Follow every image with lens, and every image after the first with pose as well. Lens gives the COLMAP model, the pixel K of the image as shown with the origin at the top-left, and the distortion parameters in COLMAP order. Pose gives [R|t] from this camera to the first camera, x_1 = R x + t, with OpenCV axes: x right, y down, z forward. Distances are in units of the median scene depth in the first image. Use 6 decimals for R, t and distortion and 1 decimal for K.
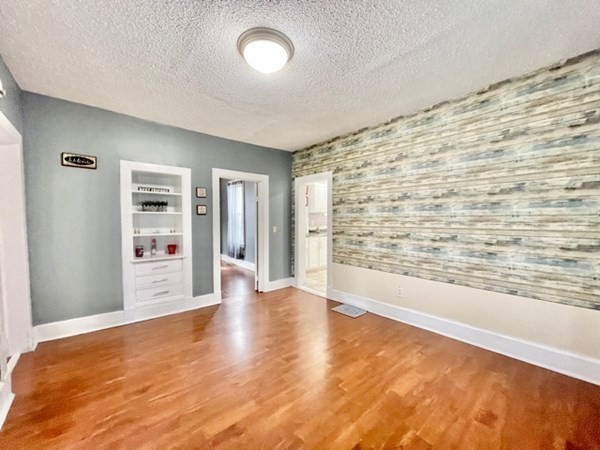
lens RADIAL K [[242.1, 0, 299.5], [0, 242.1, 225.8], [0, 0, 1]] dist [0.004731, 0.000165]
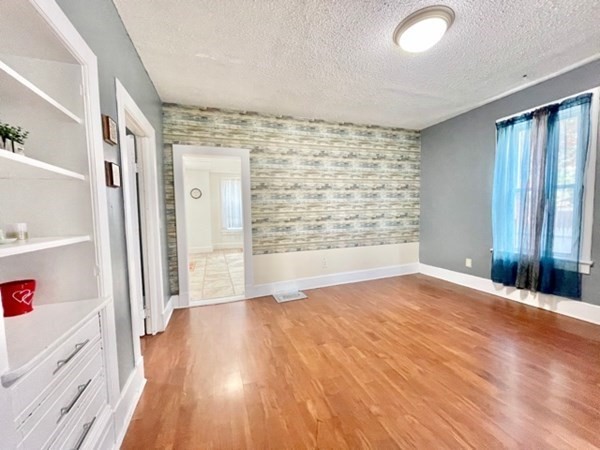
lens RADIAL K [[242.1, 0, 300.5], [0, 242.1, 226.2], [0, 0, 1]] dist [0.004731, 0.000165]
pose [[0.360123, -0.066062, 0.930563, -0.726177], [0.052202, 0.997354, 0.050602, 0.012407], [-0.931443, 0.030354, 0.362619, 0.618462]]
